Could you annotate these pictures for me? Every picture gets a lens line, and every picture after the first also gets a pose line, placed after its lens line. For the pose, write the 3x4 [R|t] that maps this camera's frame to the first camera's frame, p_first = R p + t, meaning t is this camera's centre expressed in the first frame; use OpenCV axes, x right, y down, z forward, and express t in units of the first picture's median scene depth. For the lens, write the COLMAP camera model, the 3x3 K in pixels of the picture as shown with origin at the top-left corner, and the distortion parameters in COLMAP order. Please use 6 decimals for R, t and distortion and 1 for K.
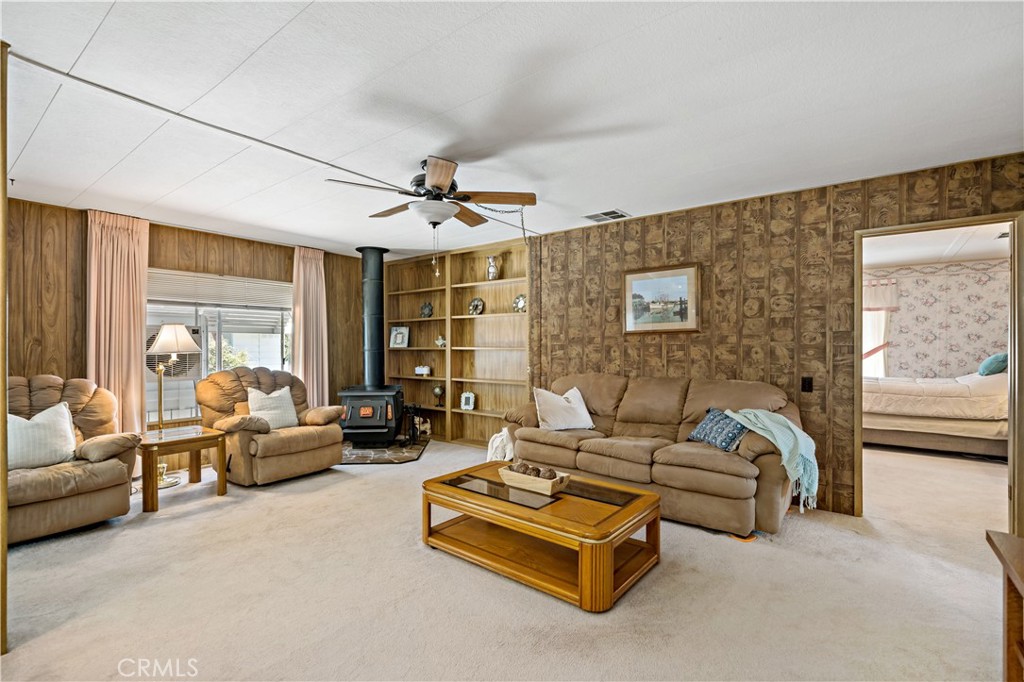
lens RADIAL K [[446.4, 0, 542.5], [0, 446.4, 345.9], [0, 0, 1]] dist [0.000323, 0.000077]
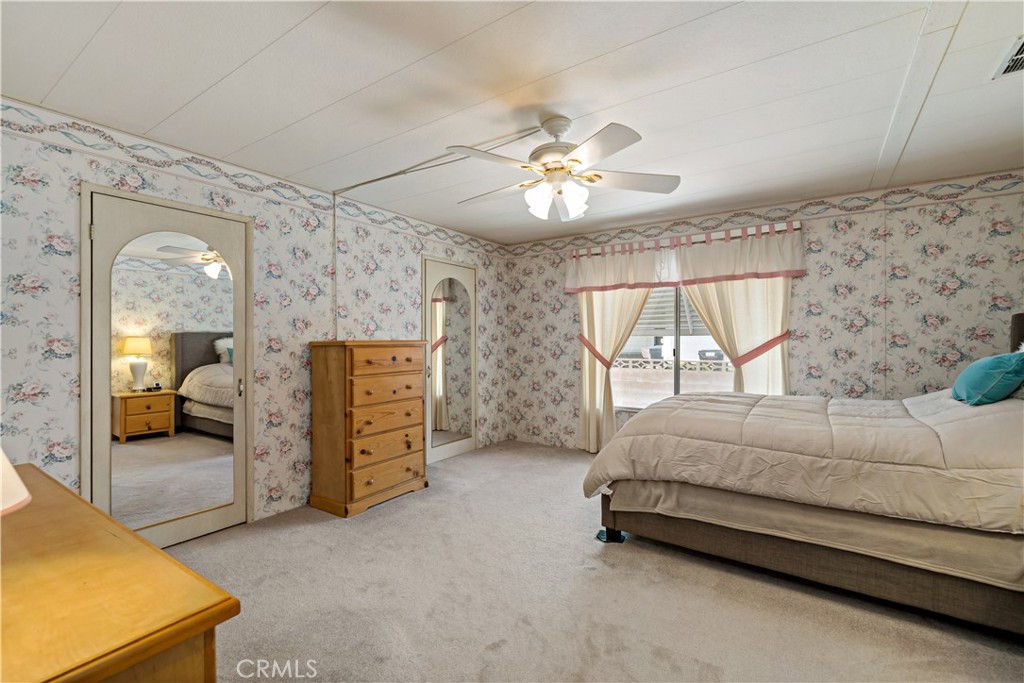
lens RADIAL K [[450.4, 0, 512.0], [0, 450.4, 341.5], [0, 0, 1]] dist [0.001949, 0.000103]
pose [[0.999113, -0.008189, 0.041295, 0.586816], [0.008162, 0.999966, 0.000827, 0.002391], [-0.041301, -0.000489, 0.999147, 0.645289]]
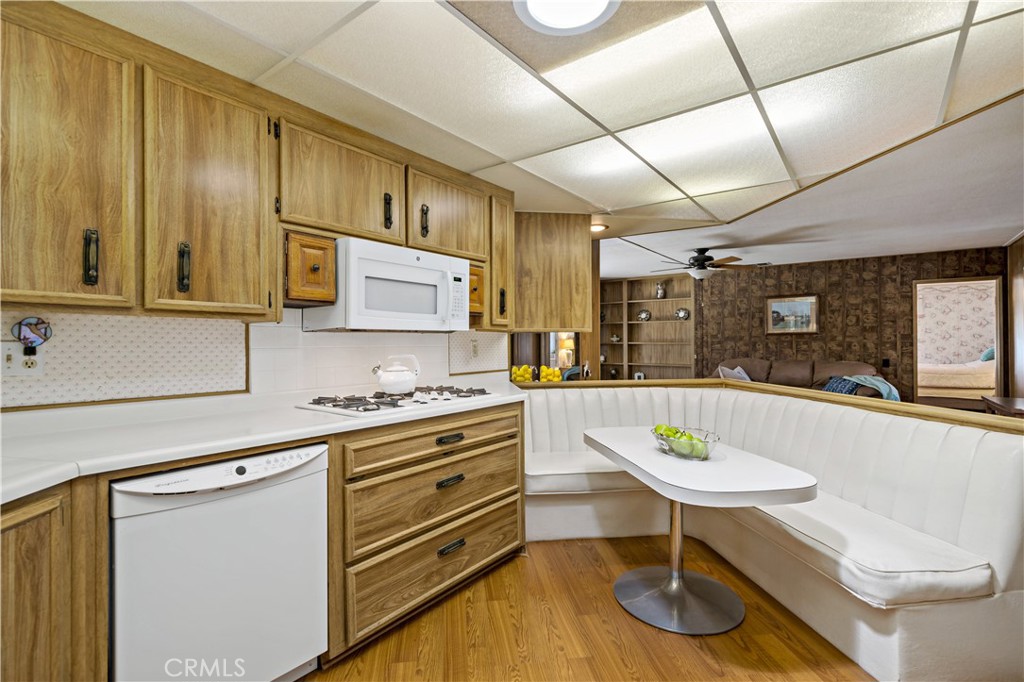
lens RADIAL K [[458.0, 0, 533.7], [0, 458.0, 335.5], [0, 0, 1]] dist [0.000399, 0.000294]
pose [[0.999999, 0.001326, -0.001103, -0.670501], [-0.001340, 0.999924, -0.012268, -0.001599], [0.001087, 0.012269, 0.999924, -0.694424]]
